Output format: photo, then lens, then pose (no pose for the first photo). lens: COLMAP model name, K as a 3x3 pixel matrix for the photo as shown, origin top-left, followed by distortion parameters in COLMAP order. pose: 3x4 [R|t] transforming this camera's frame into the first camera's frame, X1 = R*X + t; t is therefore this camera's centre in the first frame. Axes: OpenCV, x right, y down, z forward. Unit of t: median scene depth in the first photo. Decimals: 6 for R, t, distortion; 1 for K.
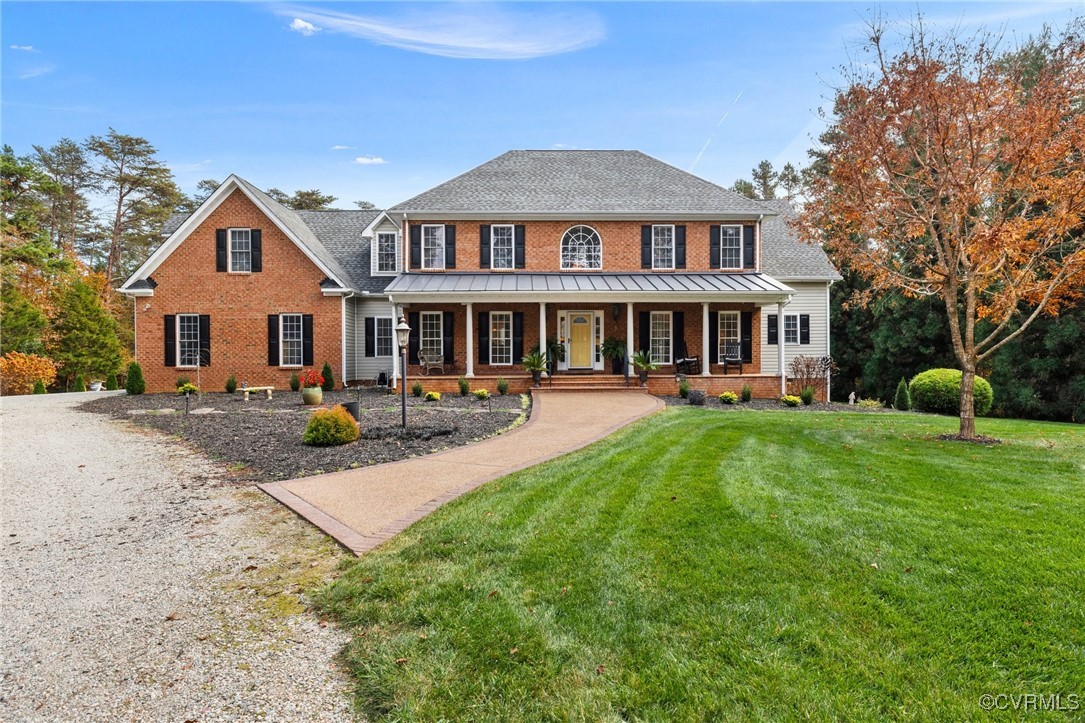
lens RADIAL K [[649.8, 0, 524.2], [0, 649.8, 355.5], [0, 0, 1]] dist [0.005059, -0.000052]
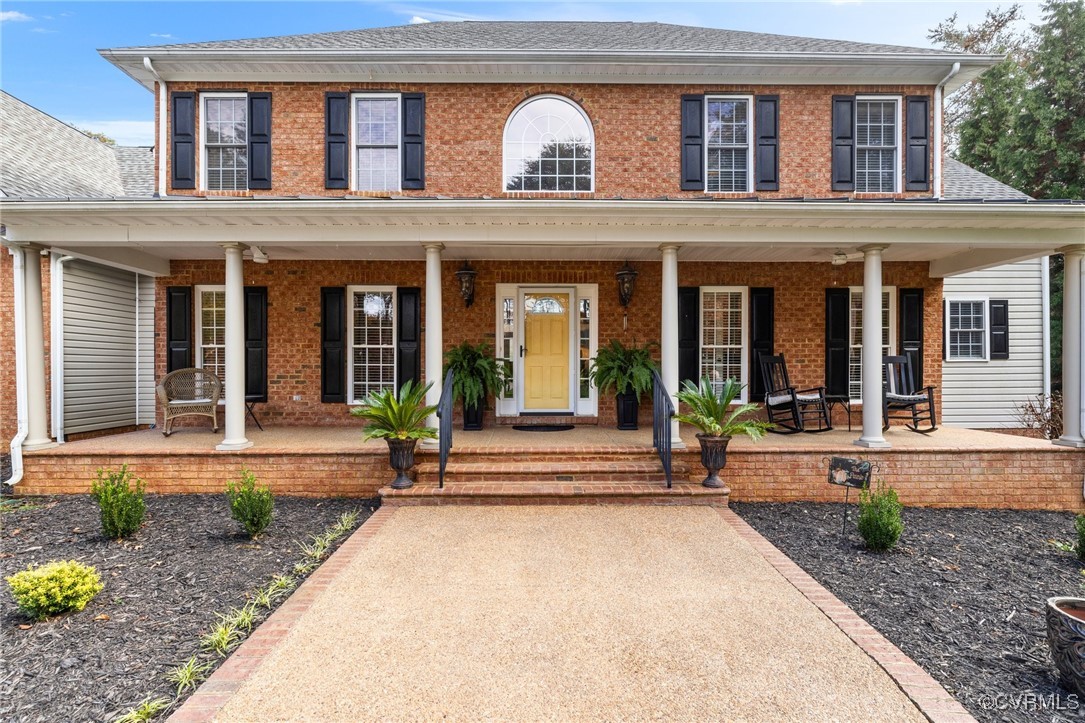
lens RADIAL K [[466.4, 0, 536.1], [0, 466.4, 365.8], [0, 0, 1]] dist [0.002219, -0.000274]
pose [[0.999996, 0.001810, -0.002379, 0.080446], [-0.001813, 0.999998, -0.001195, -0.012009], [0.002377, 0.001200, 0.999996, 0.676320]]
